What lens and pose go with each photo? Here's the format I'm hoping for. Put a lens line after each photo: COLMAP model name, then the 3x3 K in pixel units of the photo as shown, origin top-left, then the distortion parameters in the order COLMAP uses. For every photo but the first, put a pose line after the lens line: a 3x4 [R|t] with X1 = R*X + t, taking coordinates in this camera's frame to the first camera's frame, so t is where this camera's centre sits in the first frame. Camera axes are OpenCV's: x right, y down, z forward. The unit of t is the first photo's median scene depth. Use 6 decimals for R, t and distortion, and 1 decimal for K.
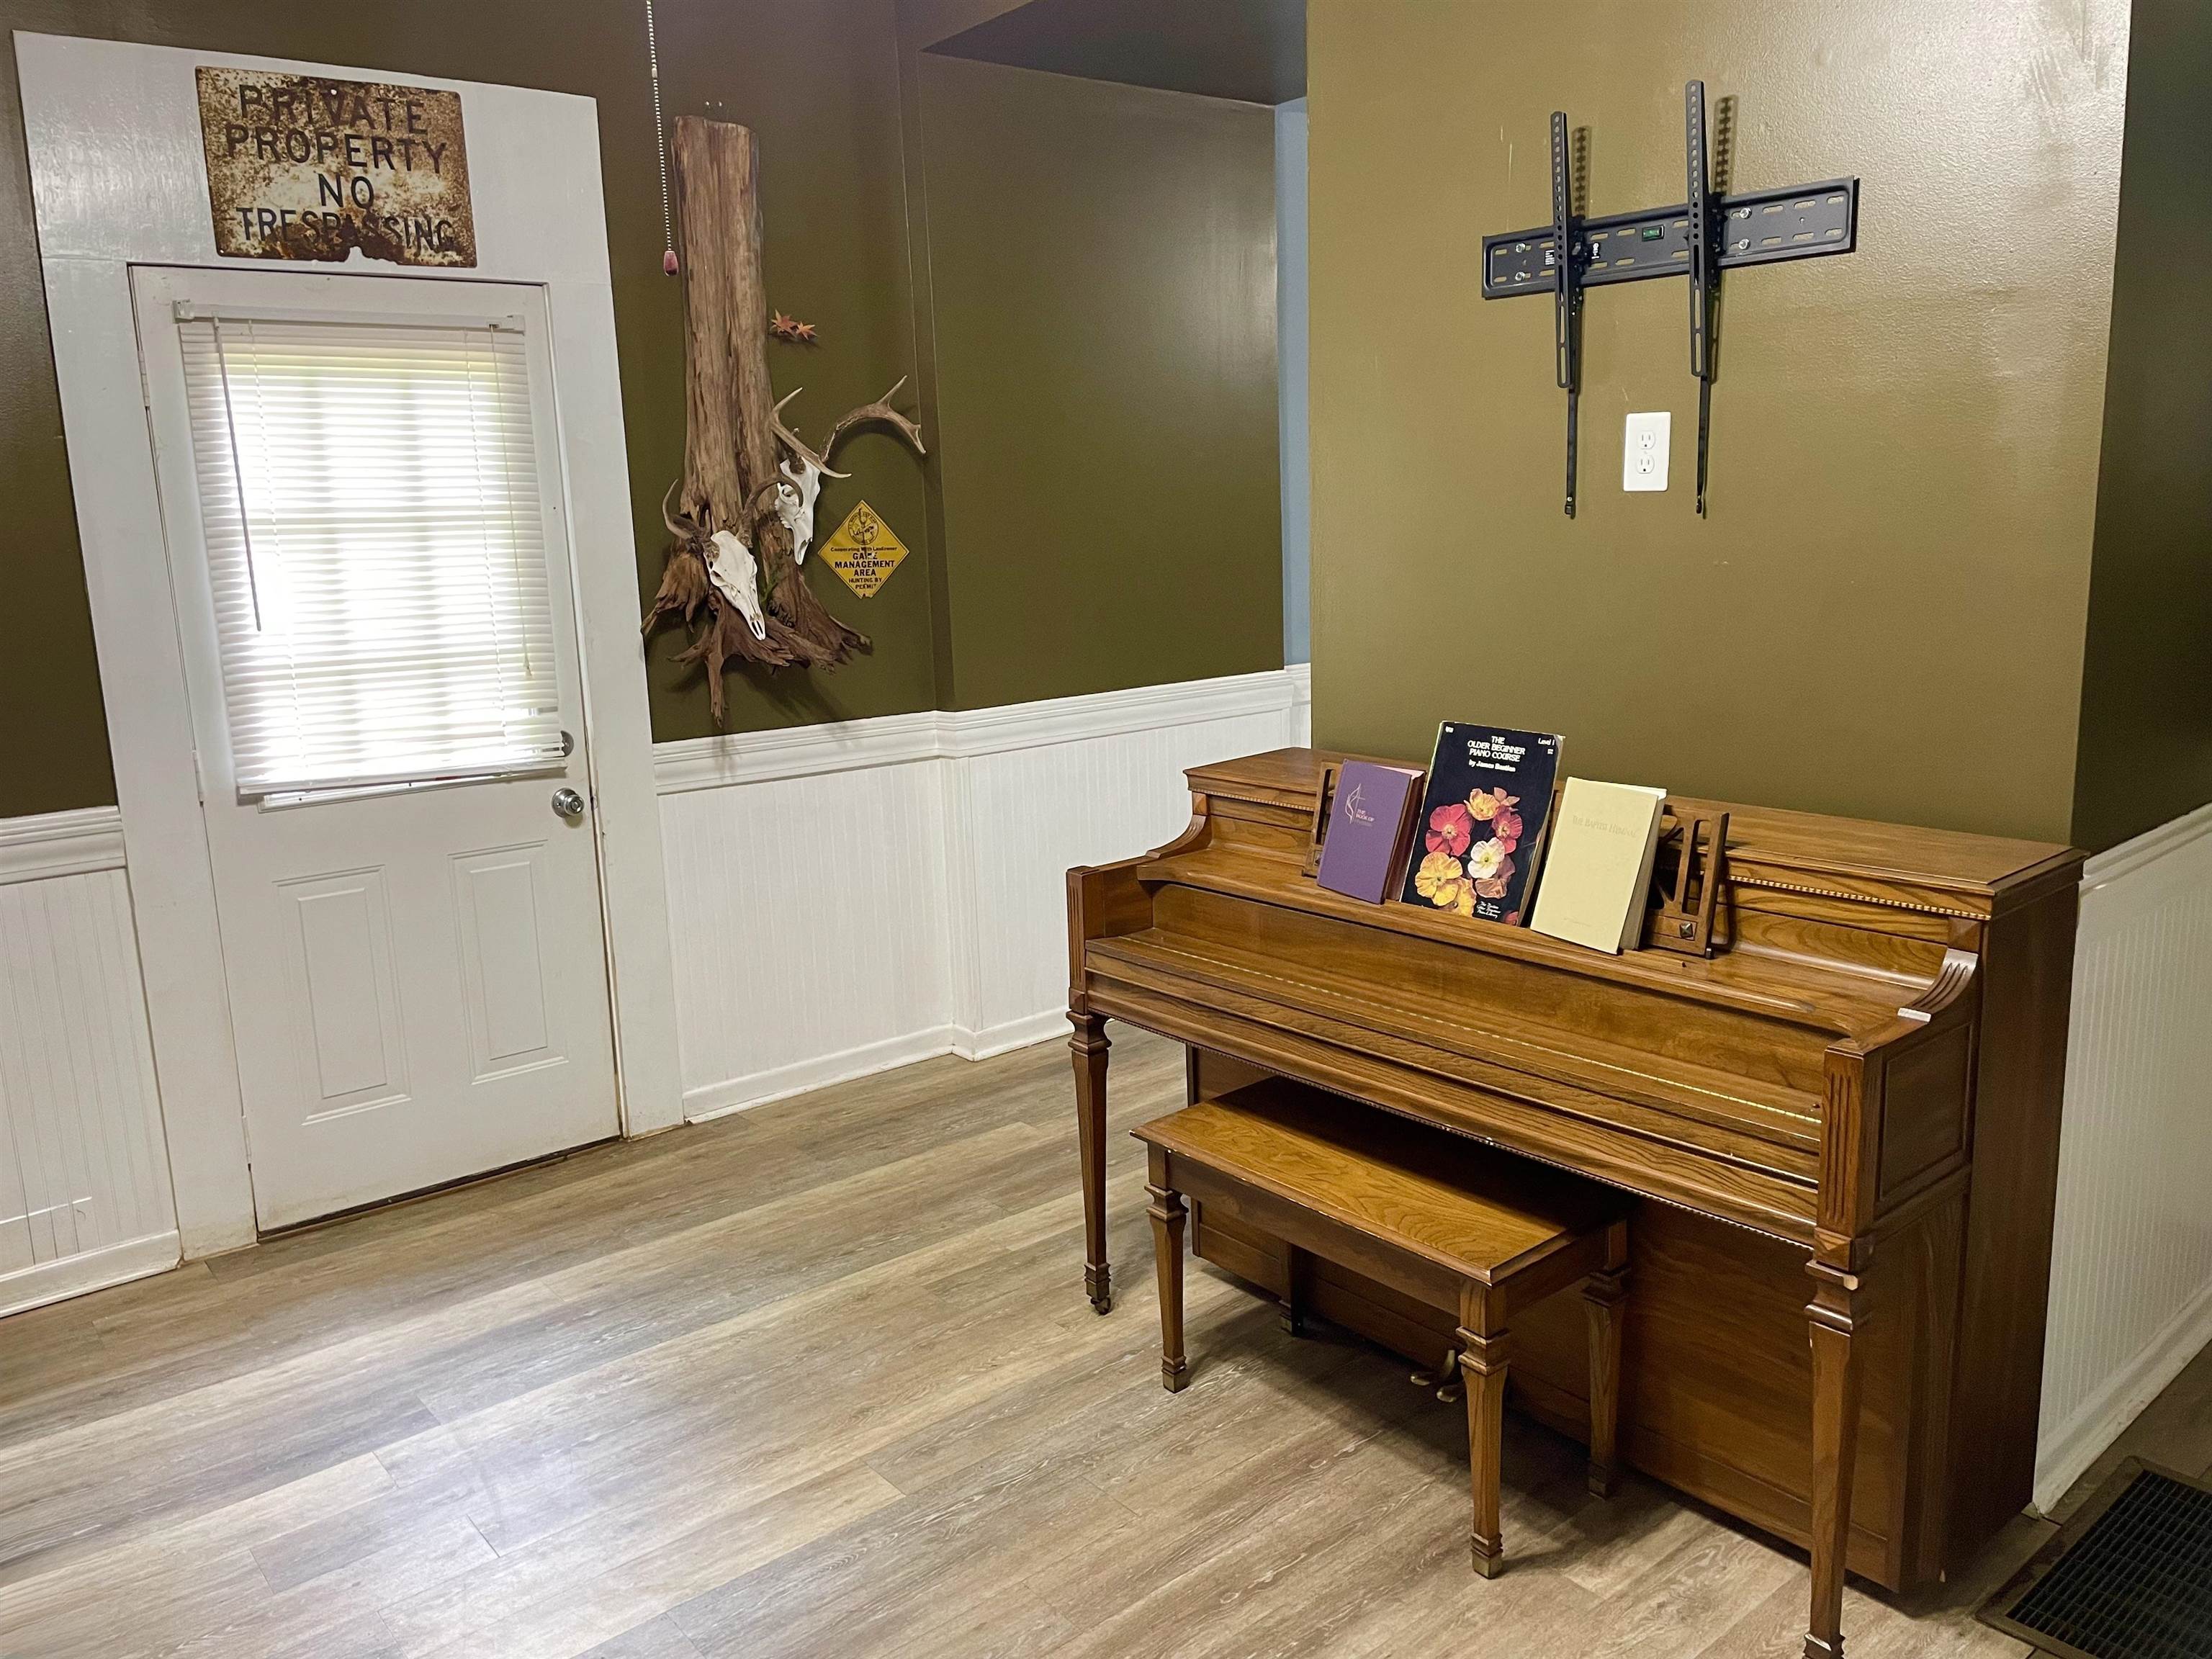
lens RADIAL K [[1691.0, 0, 1116.1], [0, 1691.0, 816.7], [0, 0, 1]] dist [0.045210, -0.028146]
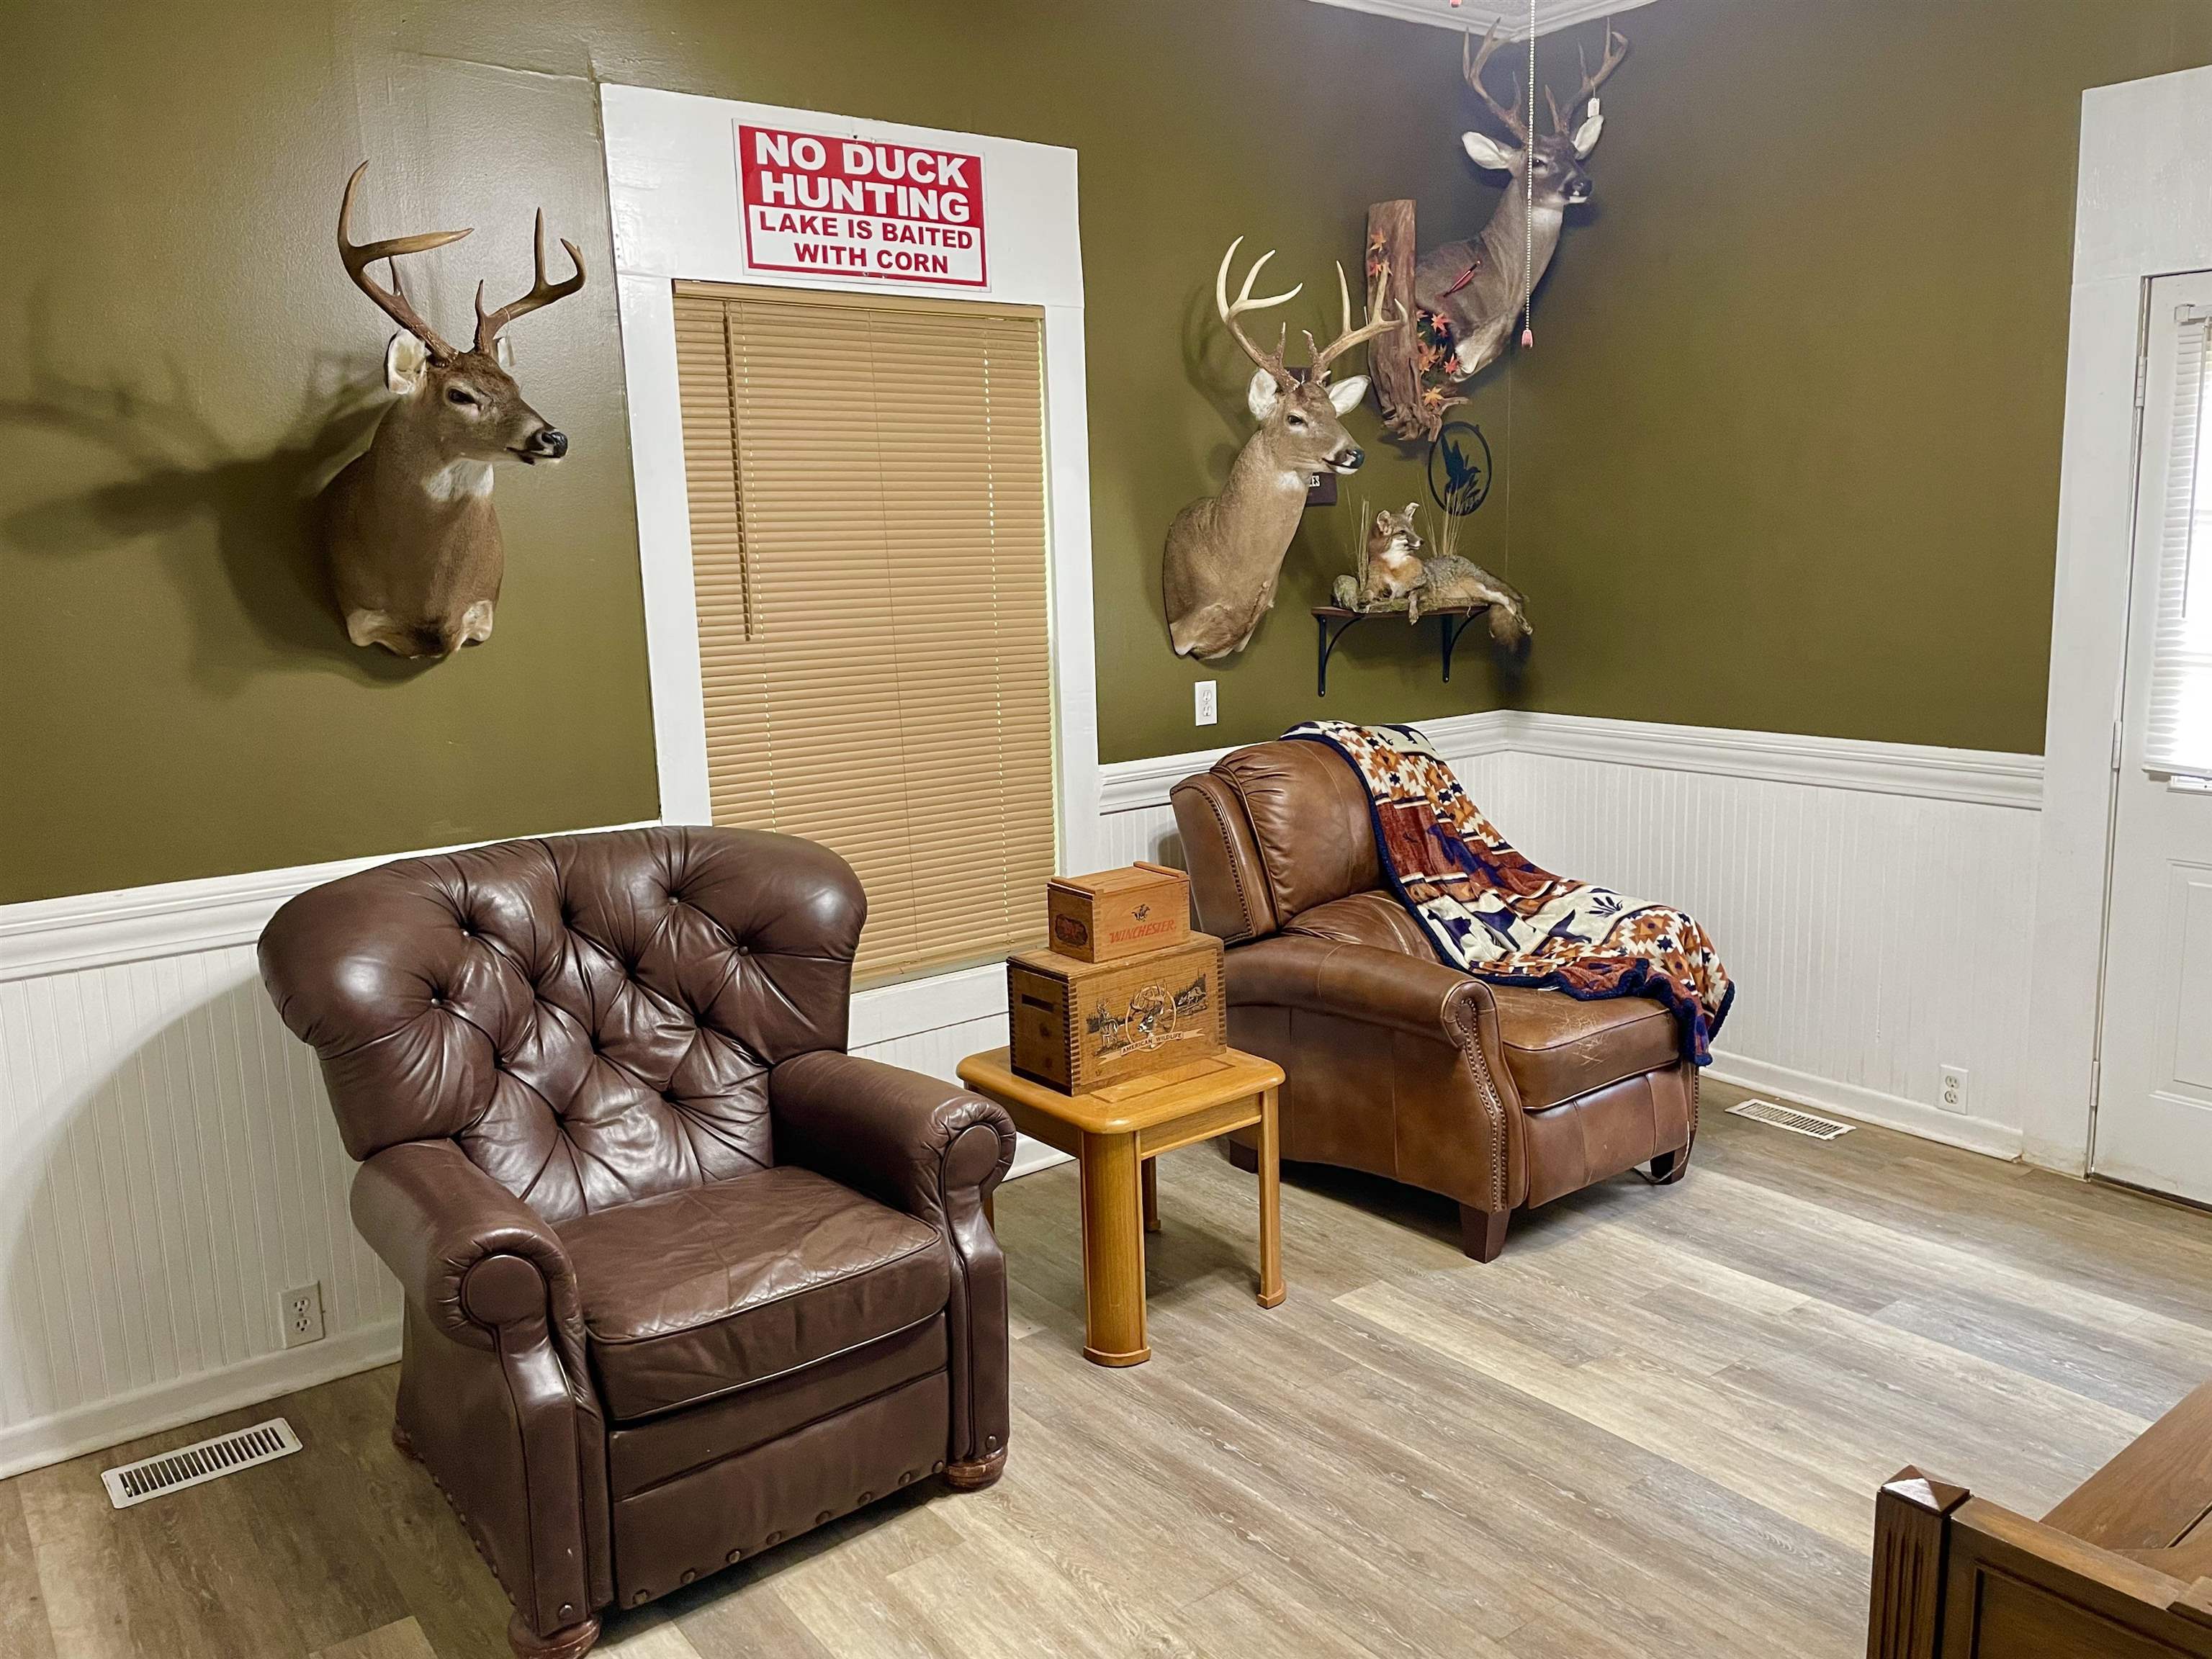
lens RADIAL K [[1691.0, 0, 1108.8], [0, 1691.0, 812.5], [0, 0, 1]] dist [0.045210, -0.028146]
pose [[-0.038137, 0.198952, -0.979267, 0.561725], [-0.165533, 0.965182, 0.202538, -0.096289], [0.985467, 0.169825, -0.003876, 0.375210]]
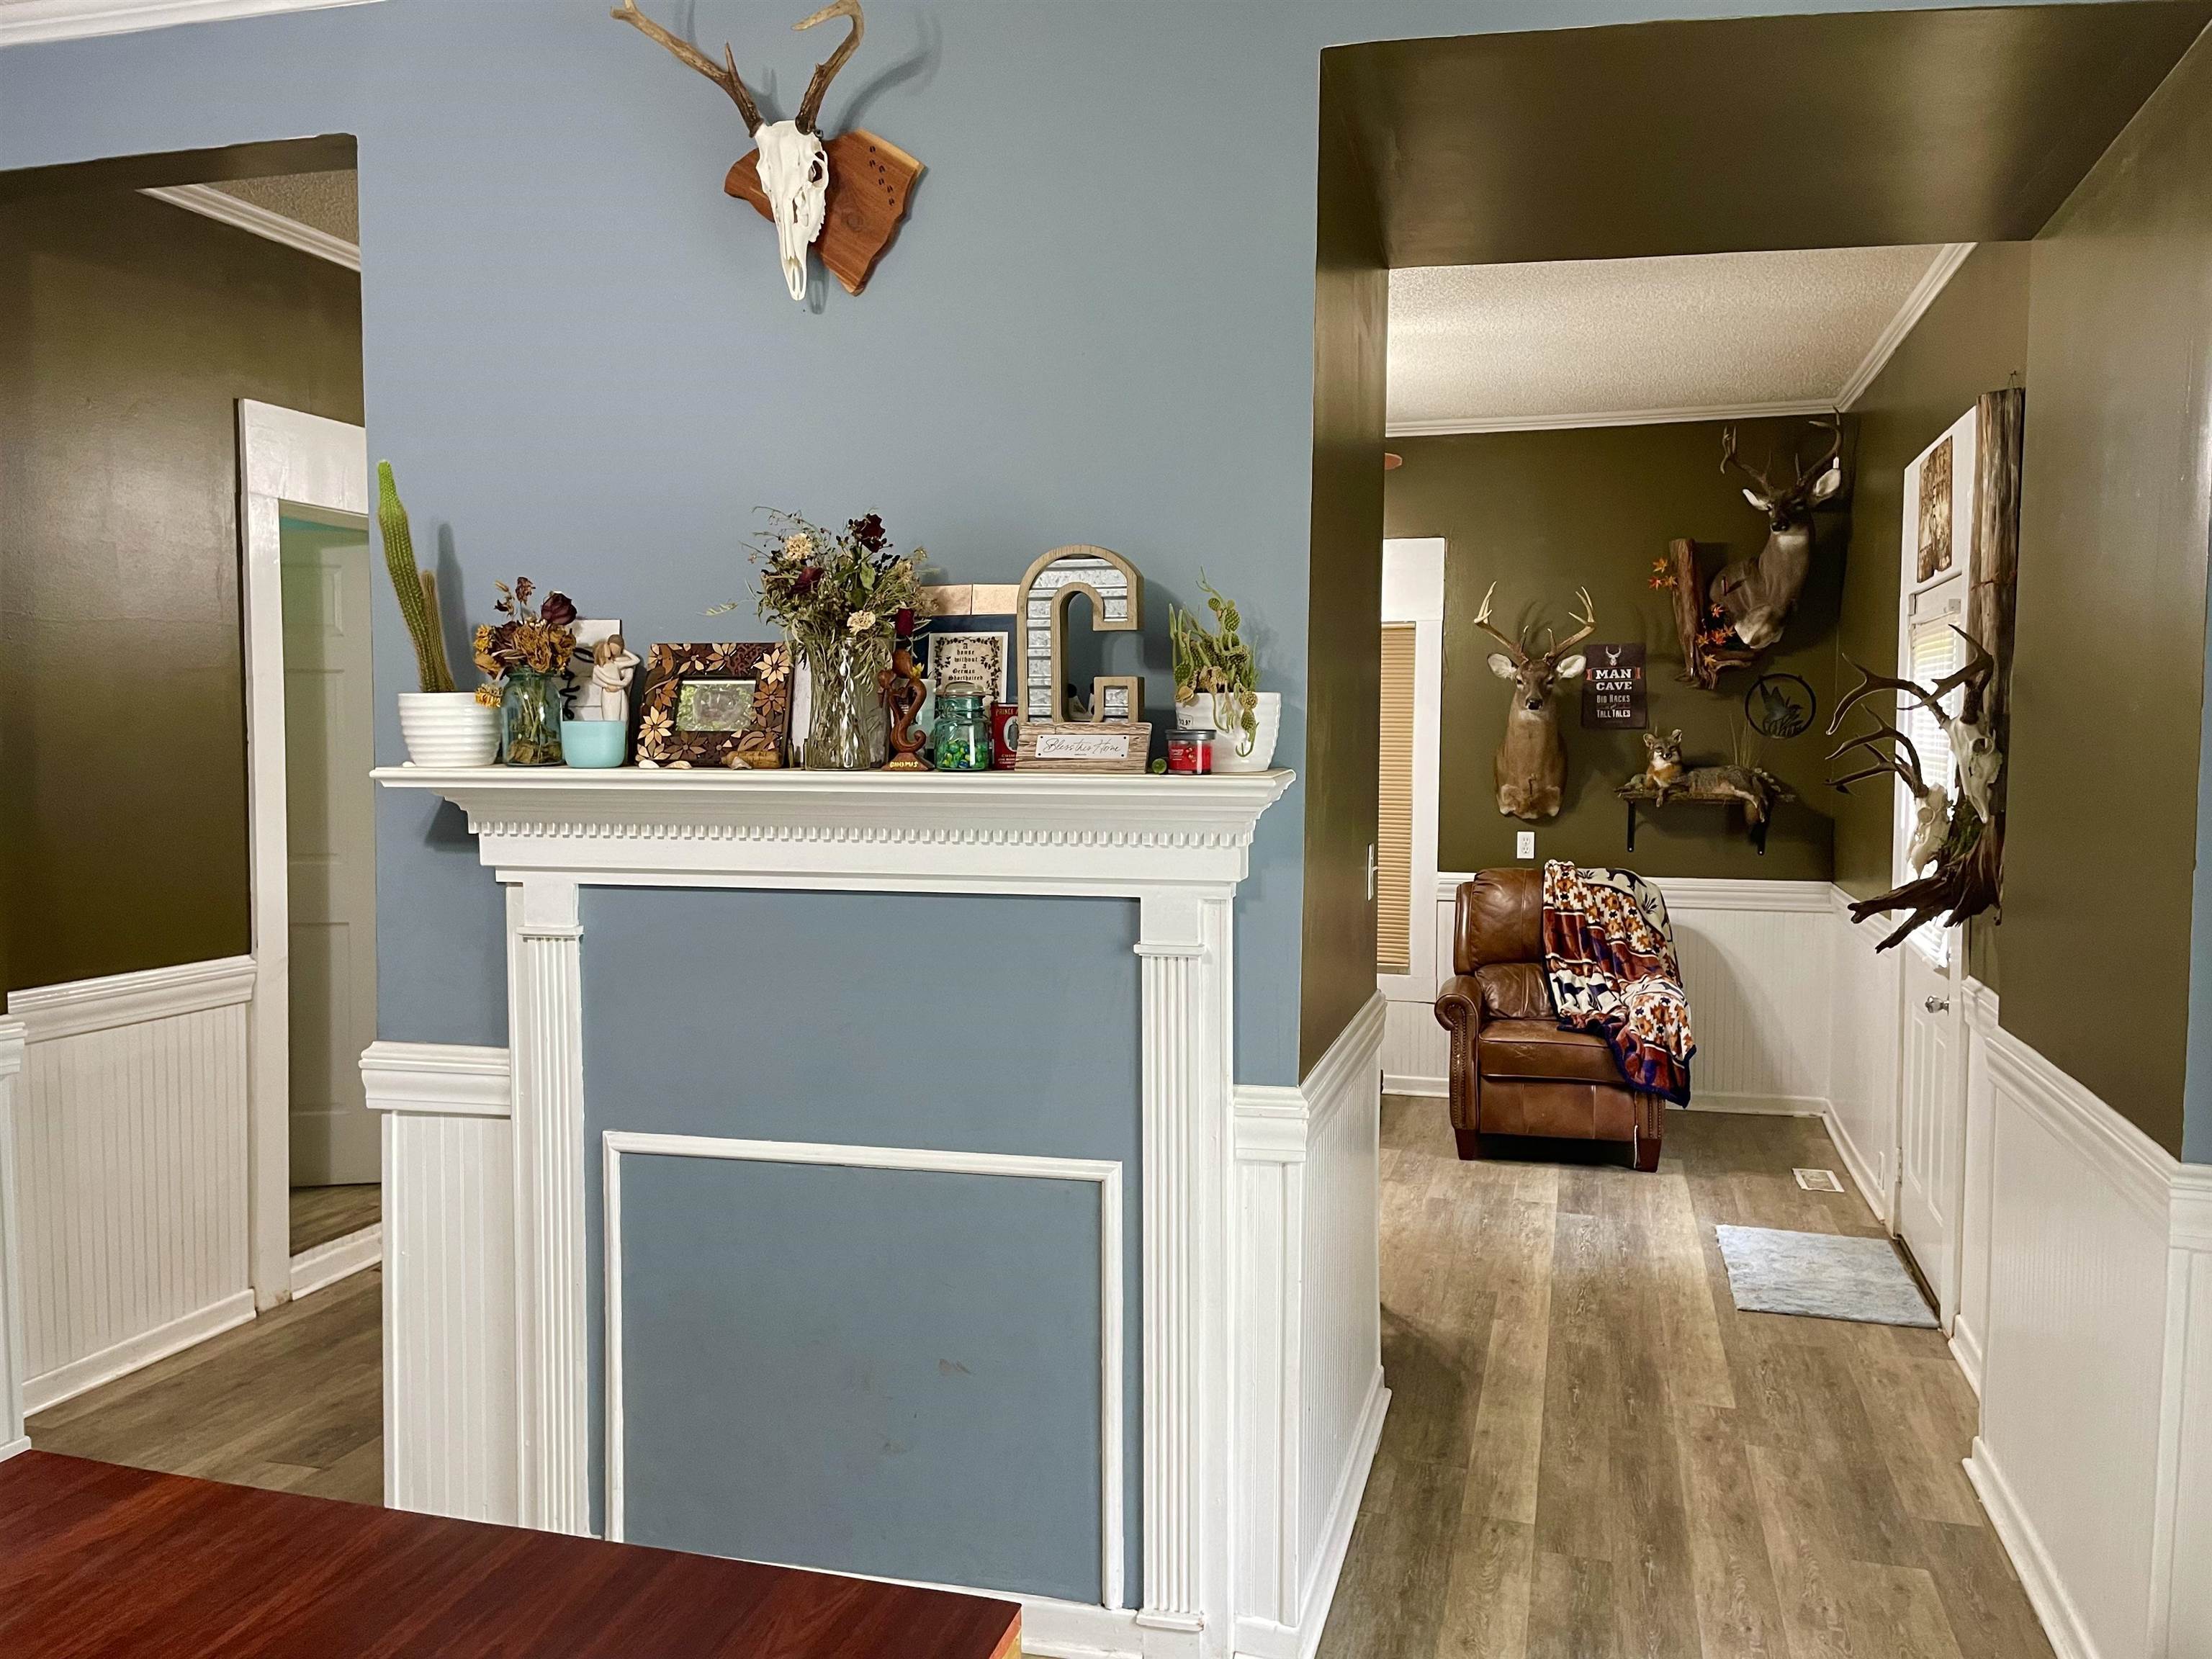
lens RADIAL K [[1691.0, 0, 1103.9], [0, 1691.0, 833.0], [0, 0, 1]] dist [0.045210, -0.028146]
pose [[-0.826743, 0.061404, -0.559219, 0.897812], [-0.087258, 0.968000, 0.235291, -0.389137], [0.555772, 0.243322, -0.794929, 1.781824]]
